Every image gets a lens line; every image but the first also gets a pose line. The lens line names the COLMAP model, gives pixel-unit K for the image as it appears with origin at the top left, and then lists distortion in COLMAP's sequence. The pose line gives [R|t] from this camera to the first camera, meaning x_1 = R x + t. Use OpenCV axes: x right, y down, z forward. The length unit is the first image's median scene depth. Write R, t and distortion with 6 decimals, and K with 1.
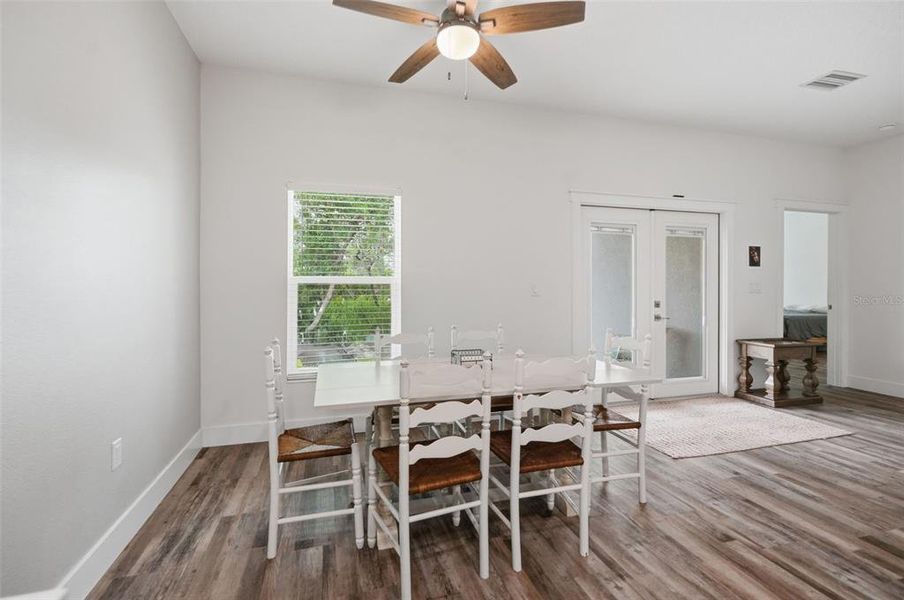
lens RADIAL K [[412.5, 0, 451.0], [0, 412.5, 287.3], [0, 0, 1]] dist [-0.001468, 0.001834]
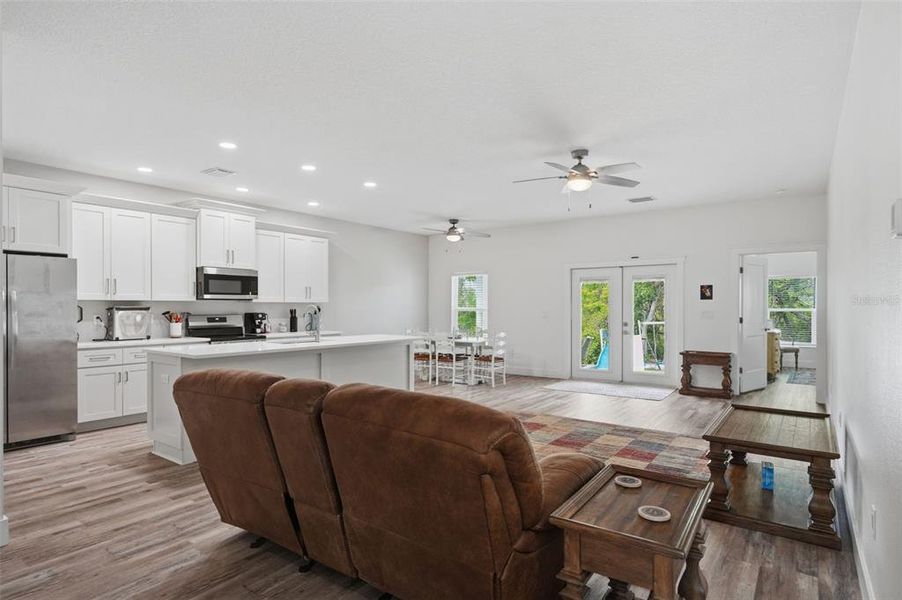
lens RADIAL K [[486.0, 0, 445.1], [0, 486.0, 306.7], [0, 0, 1]] dist [0.000983, 0.000931]
pose [[0.606027, 0.001613, -0.795442, 2.567040], [-0.000597, 0.999999, 0.001573, -0.049354], [0.795444, -0.000478, 0.606027, -1.159910]]
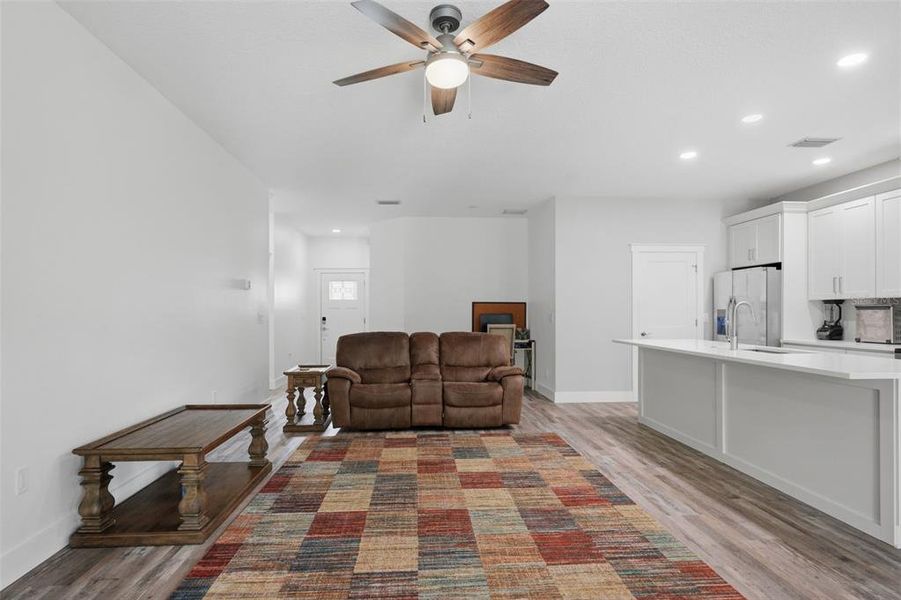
lens RADIAL K [[485.4, 0, 449.3], [0, 485.4, 311.8], [0, 0, 1]] dist [0.000983, 0.000931]
pose [[-0.978732, -0.000370, 0.205143, 1.230616], [-0.000423, 1.000000, -0.000215, -0.018275], [-0.205143, -0.000297, -0.978732, 1.281378]]
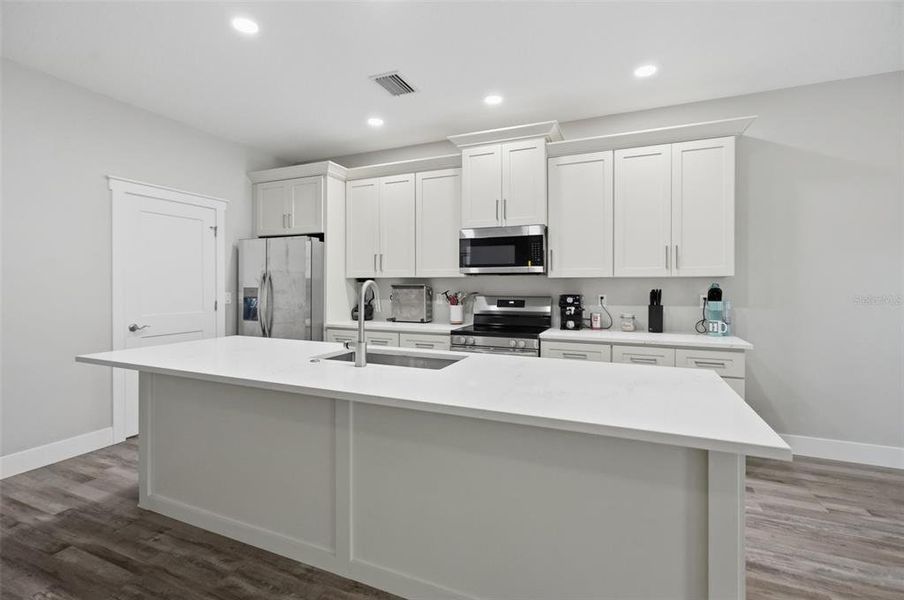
lens RADIAL K [[412.5, 0, 447.5], [0, 412.5, 286.5], [0, 0, 1]] dist [-0.001468, 0.001834]
pose [[-0.633868, -0.000177, -0.773441, 1.142442], [-0.002320, 0.999996, 0.001673, -0.040557], [0.773438, 0.002854, -0.633866, 0.202218]]
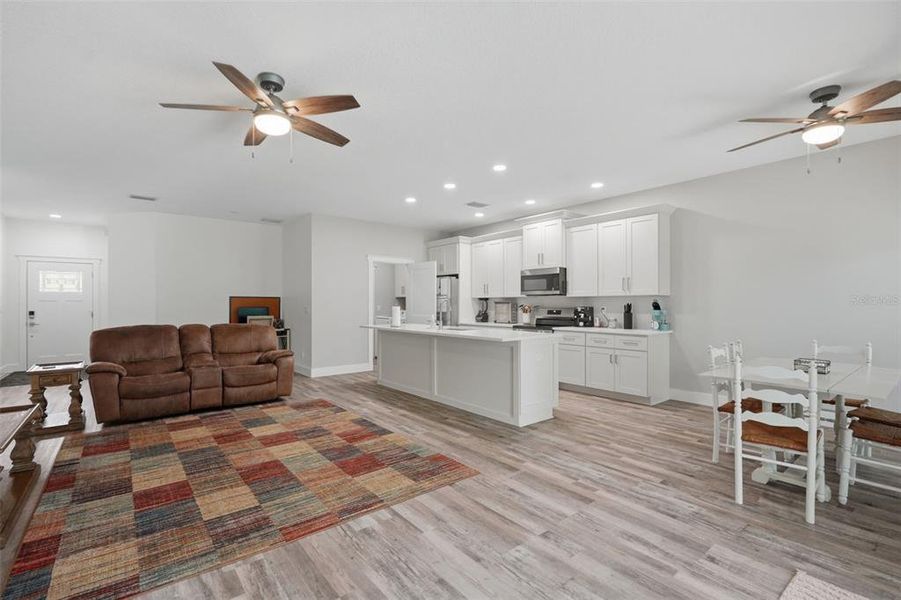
lens RADIAL K [[406.9, 0, 449.0], [0, 406.9, 303.8], [0, 0, 1]] dist [-0.002248, 0.001682]
pose [[-0.918618, -0.000815, -0.395145, 1.431829], [-0.000466, 0.999999, -0.000978, -0.025692], [0.395146, -0.000715, -0.918618, 1.491184]]
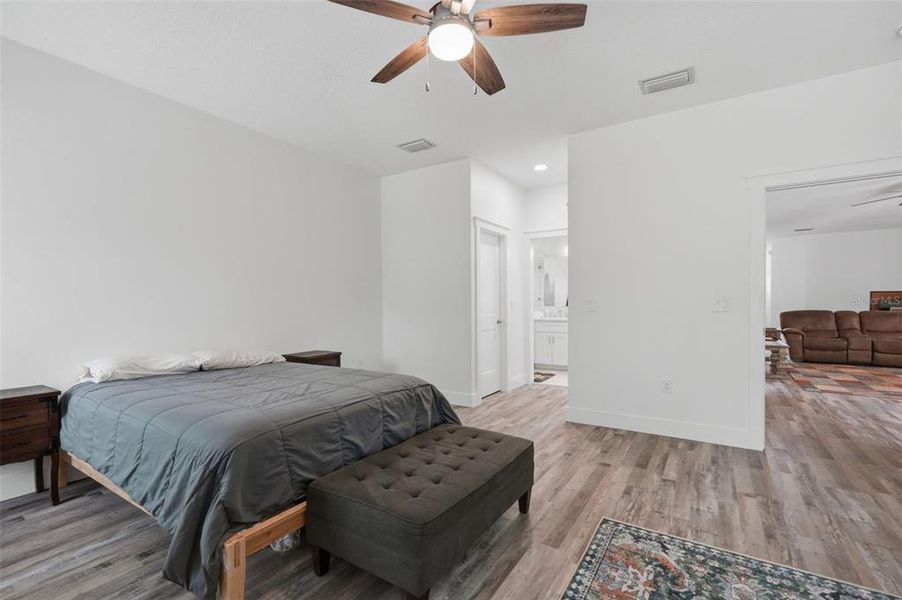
lens RADIAL K [[411.6, 0, 448.8], [0, 411.6, 305.3], [0, 0, 1]] dist [-0.001468, 0.001834]
pose [[-0.657723, -0.005708, 0.753238, 1.428571], [0.000771, 0.999966, 0.008251, 0.006571], [-0.753259, 0.006007, -0.657696, 3.396737]]
